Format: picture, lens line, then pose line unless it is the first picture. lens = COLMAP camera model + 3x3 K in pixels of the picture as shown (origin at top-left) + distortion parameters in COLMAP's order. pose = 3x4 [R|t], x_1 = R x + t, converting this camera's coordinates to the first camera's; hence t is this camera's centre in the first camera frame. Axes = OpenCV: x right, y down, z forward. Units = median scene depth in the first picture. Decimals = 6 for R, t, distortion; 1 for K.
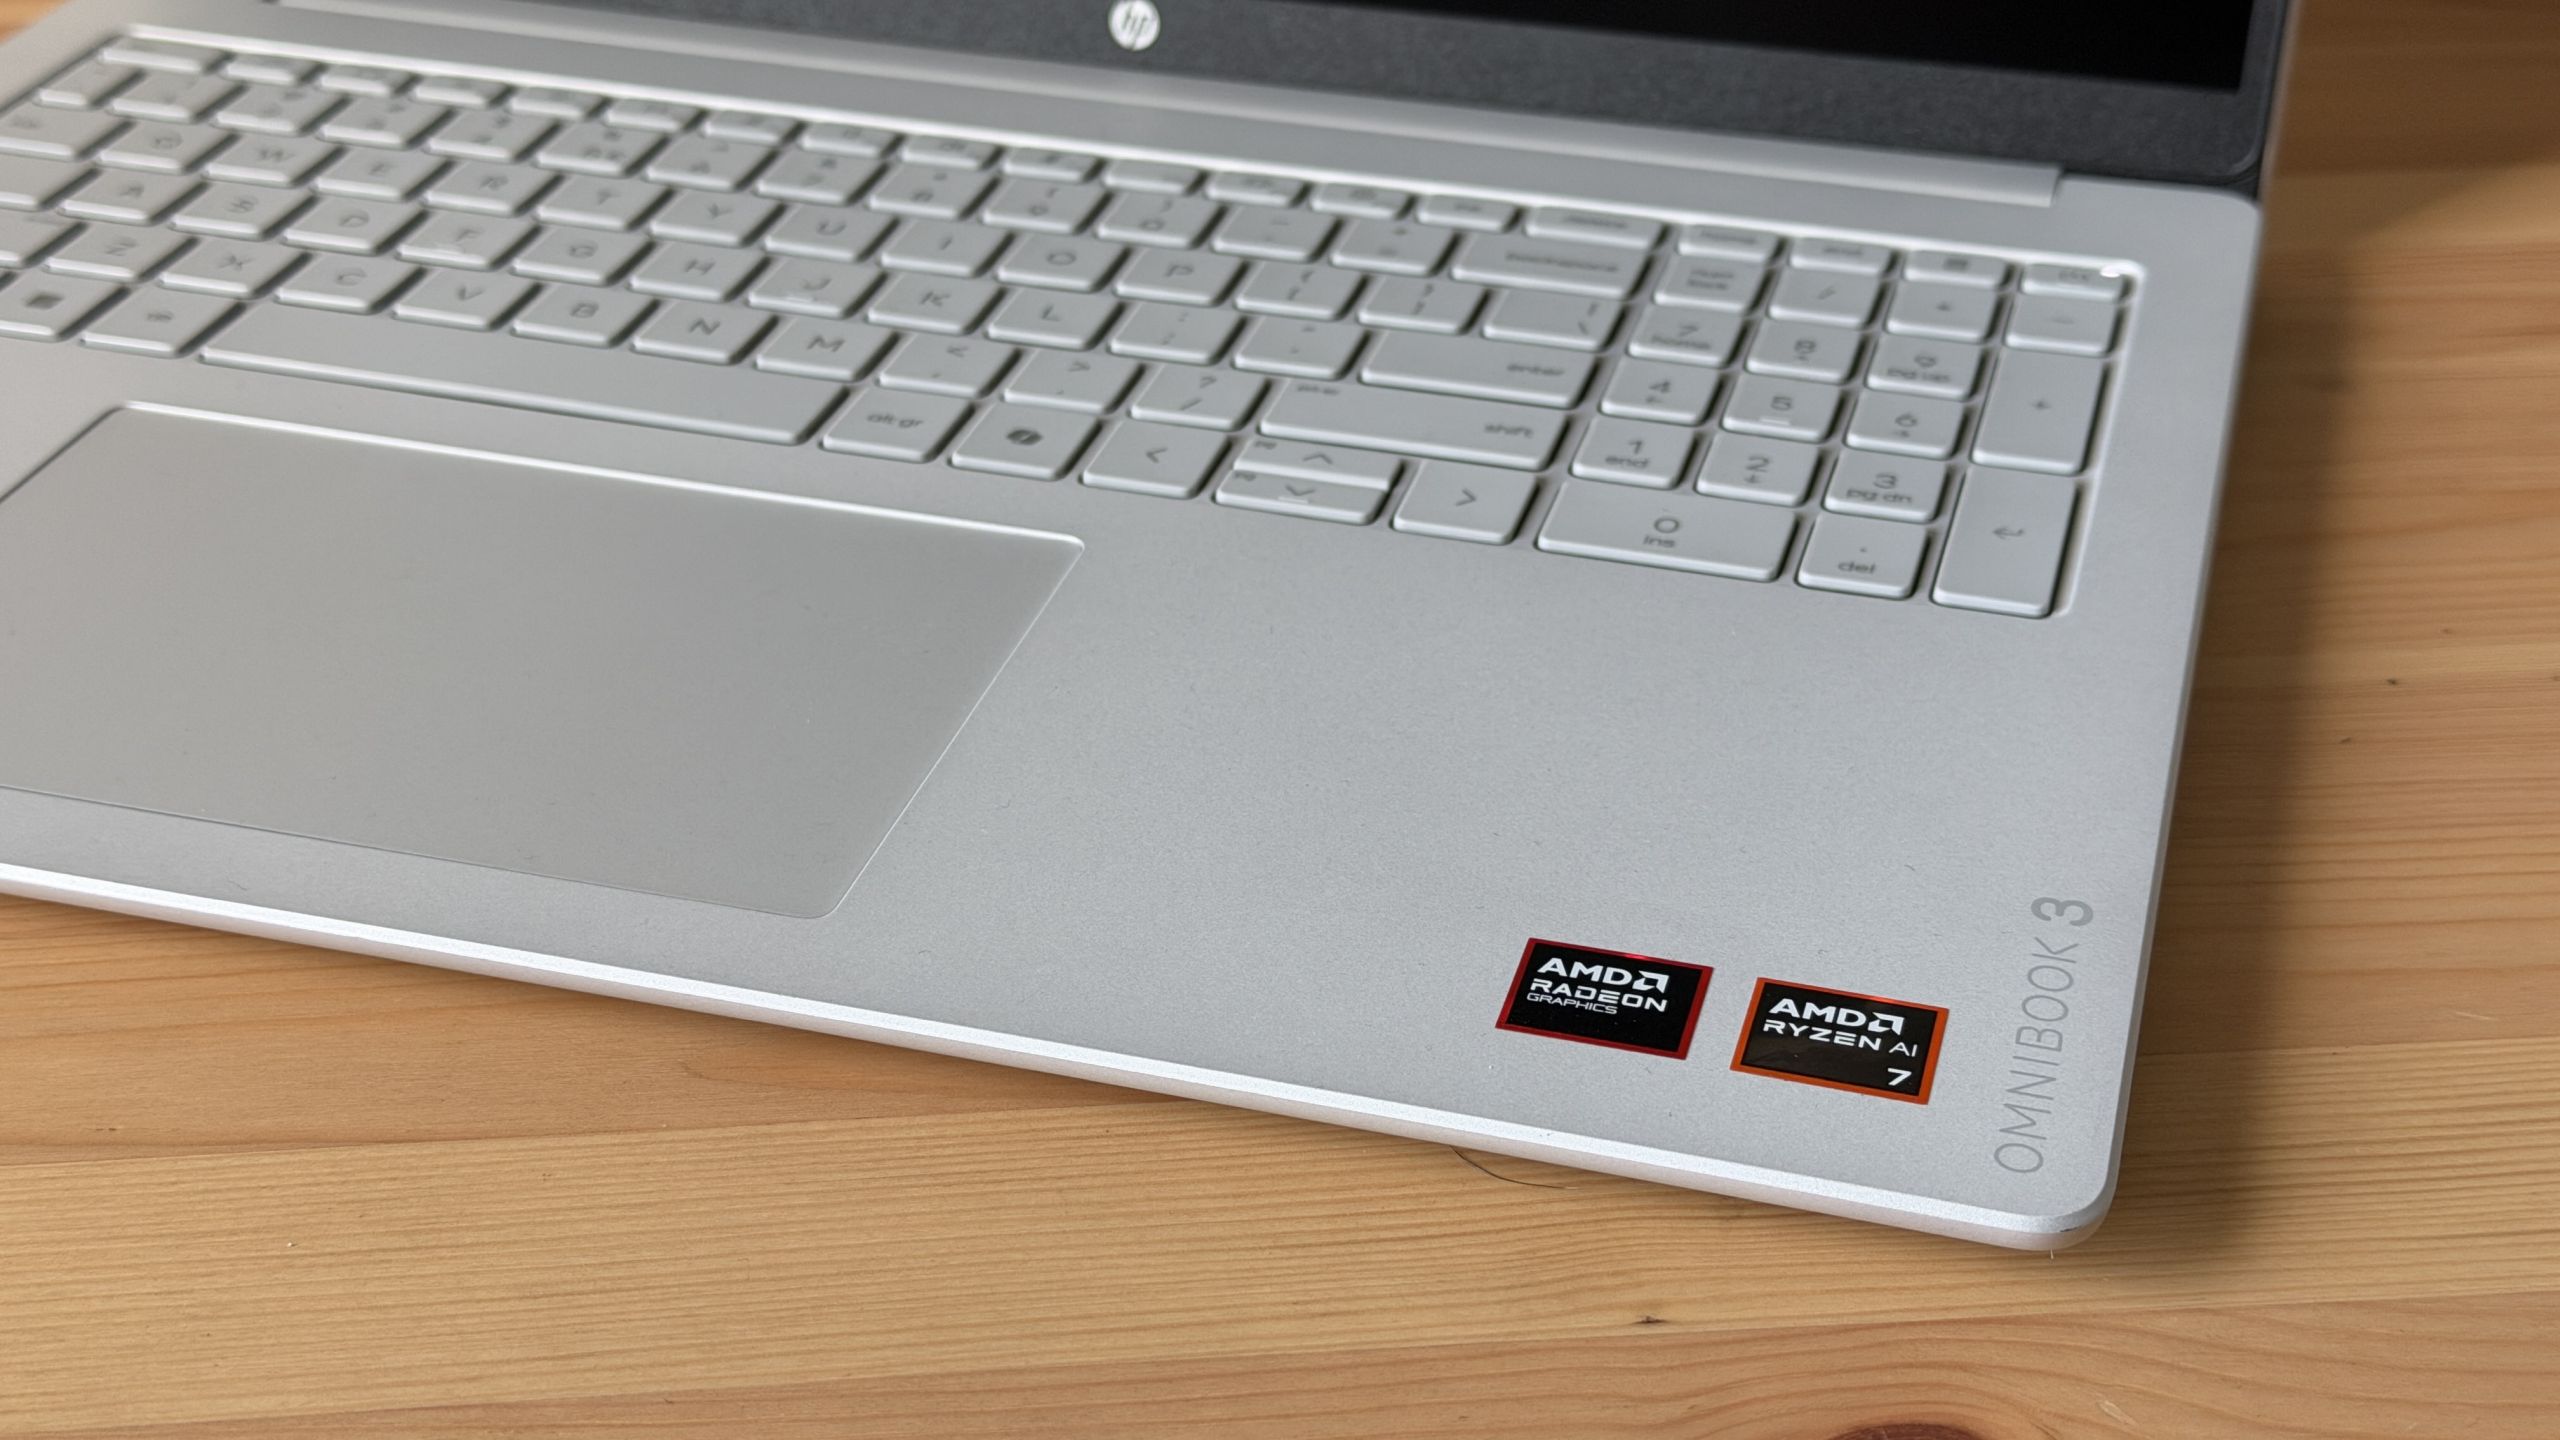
lens RADIAL K [[4091.5, 0, 1278.8], [0, 4091.5, 726.5], [0, 0, 1]] dist [0.158255, 0.000000]
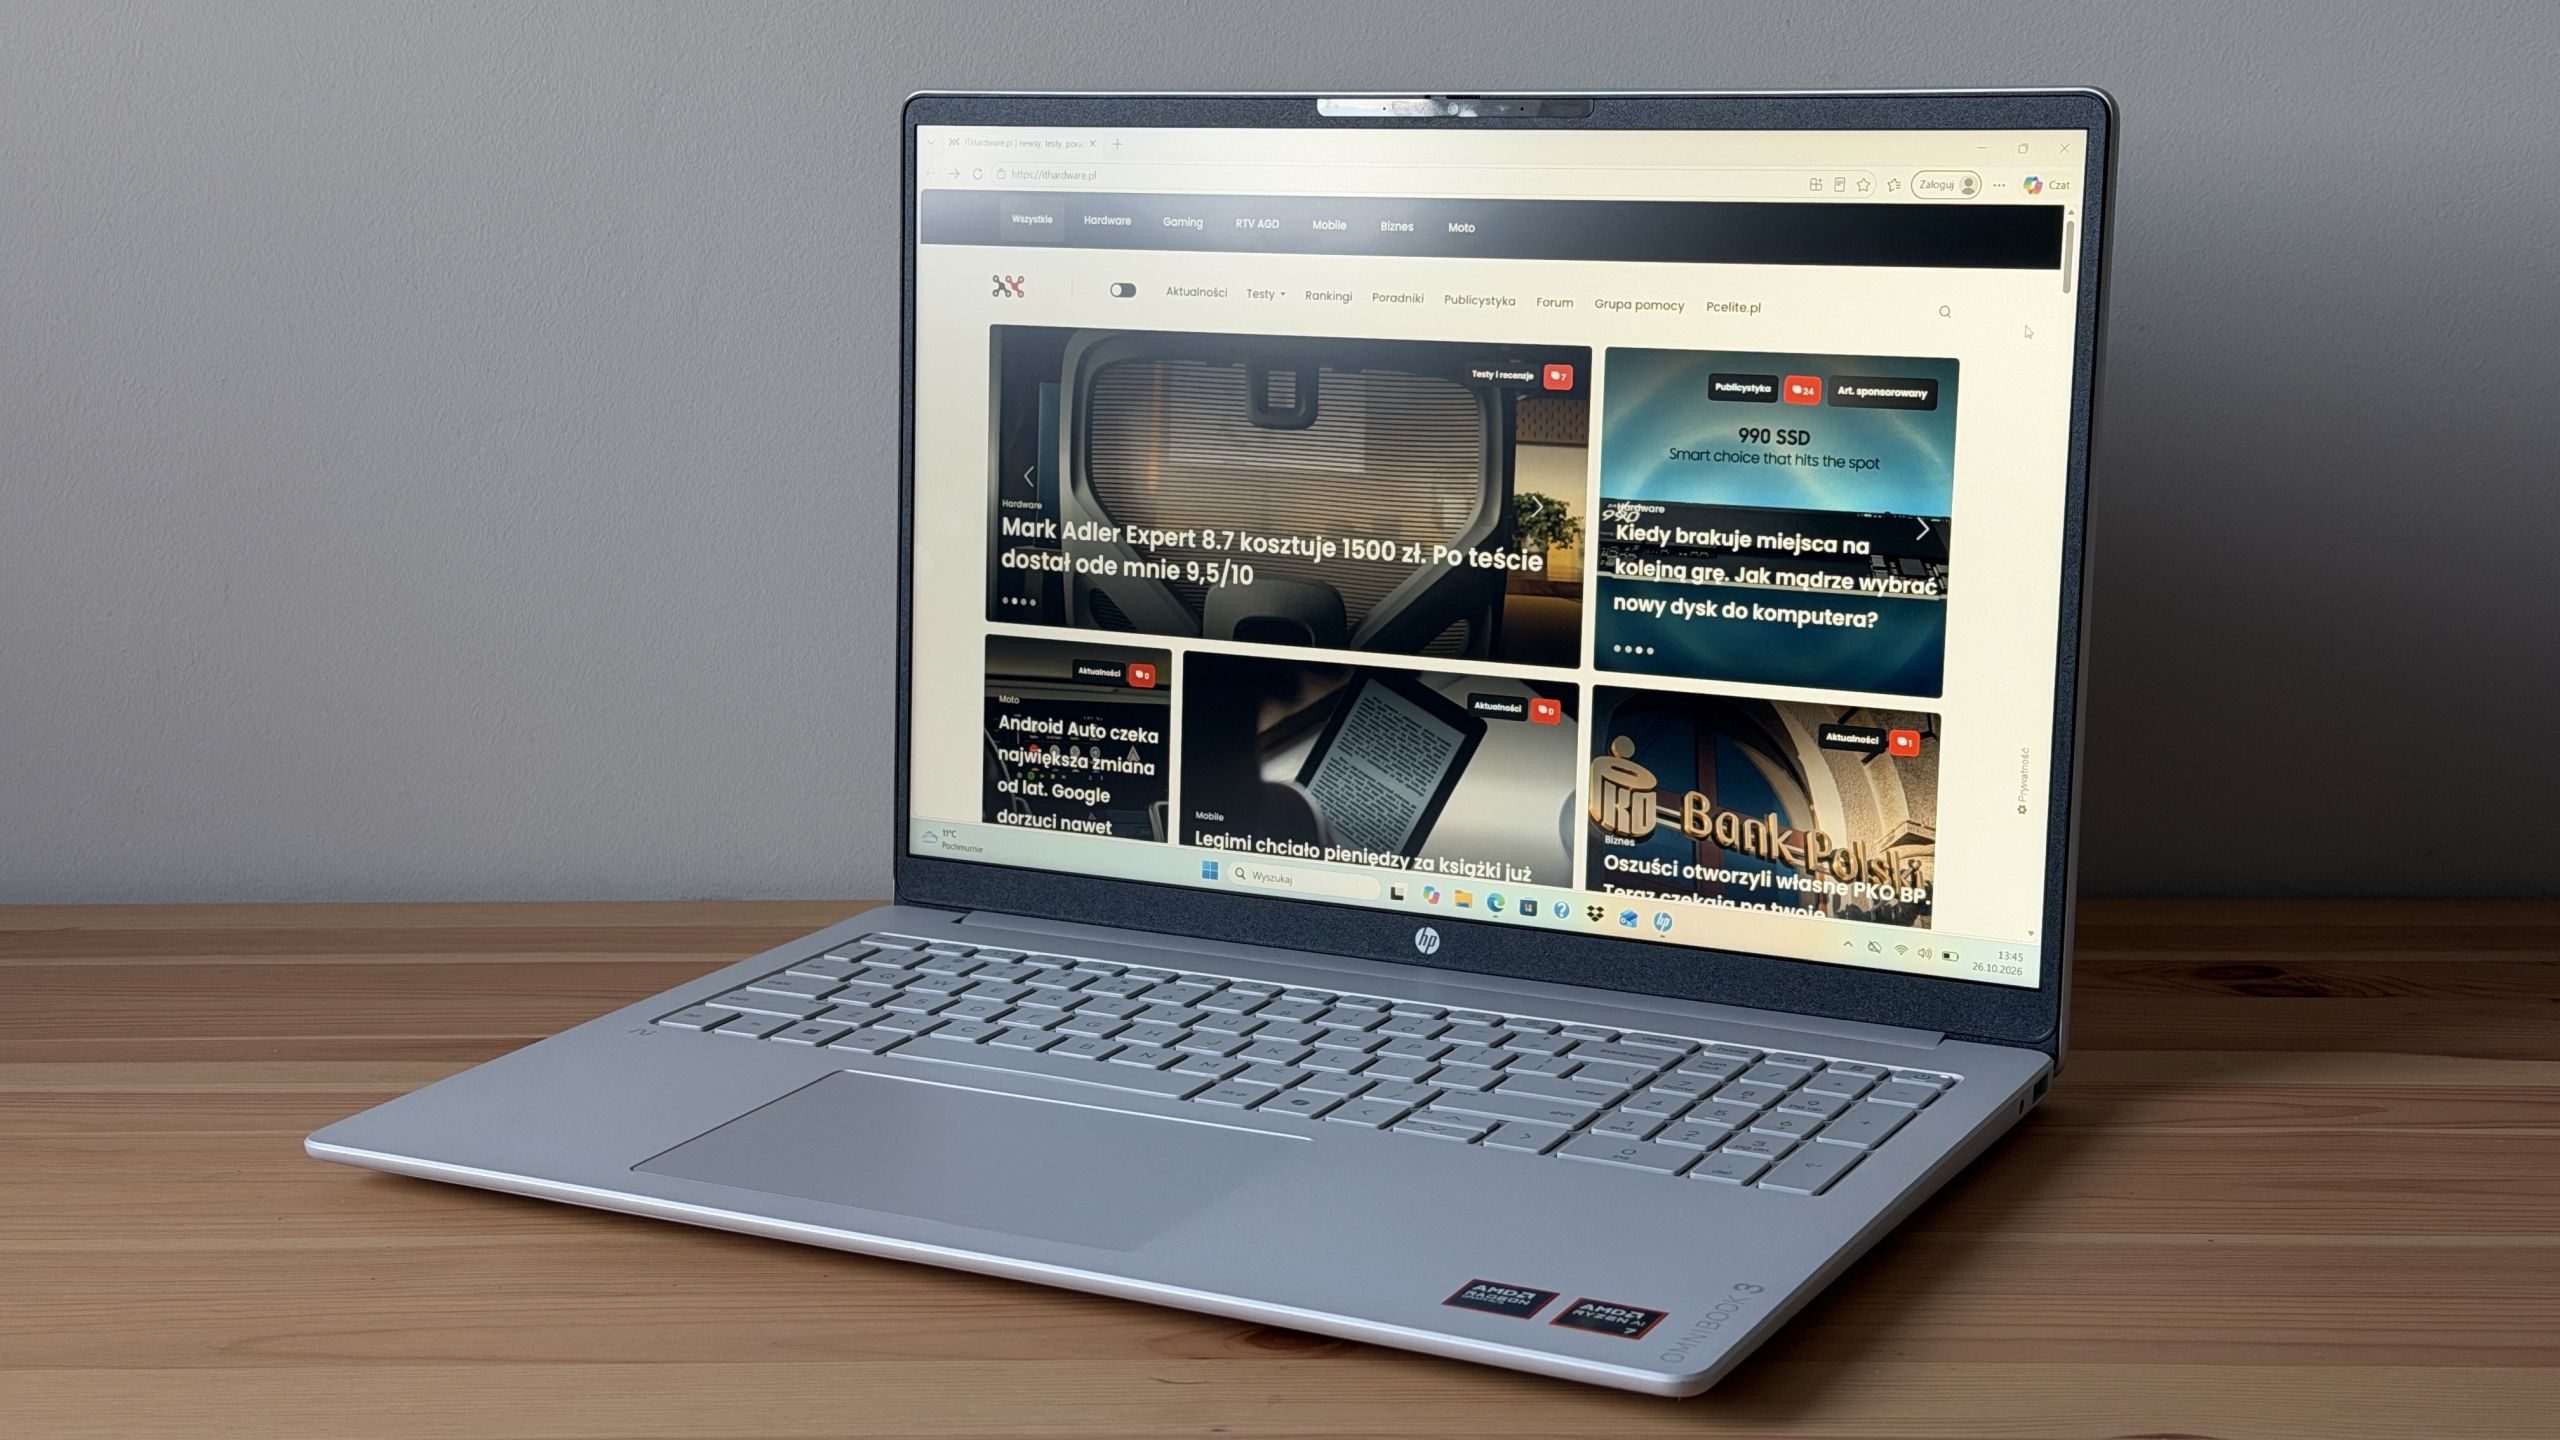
lens RADIAL K [[4091.5, 0, 1280.8], [0, 4091.5, 720.5], [0, 0, 1]] dist [0.158255, 0.000000]
pose [[0.981895, 0.026551, -0.187555, 0.273697], [-0.085235, 0.946157, -0.312284, 0.347096], [0.169165, 0.322617, 0.931290, -0.792004]]
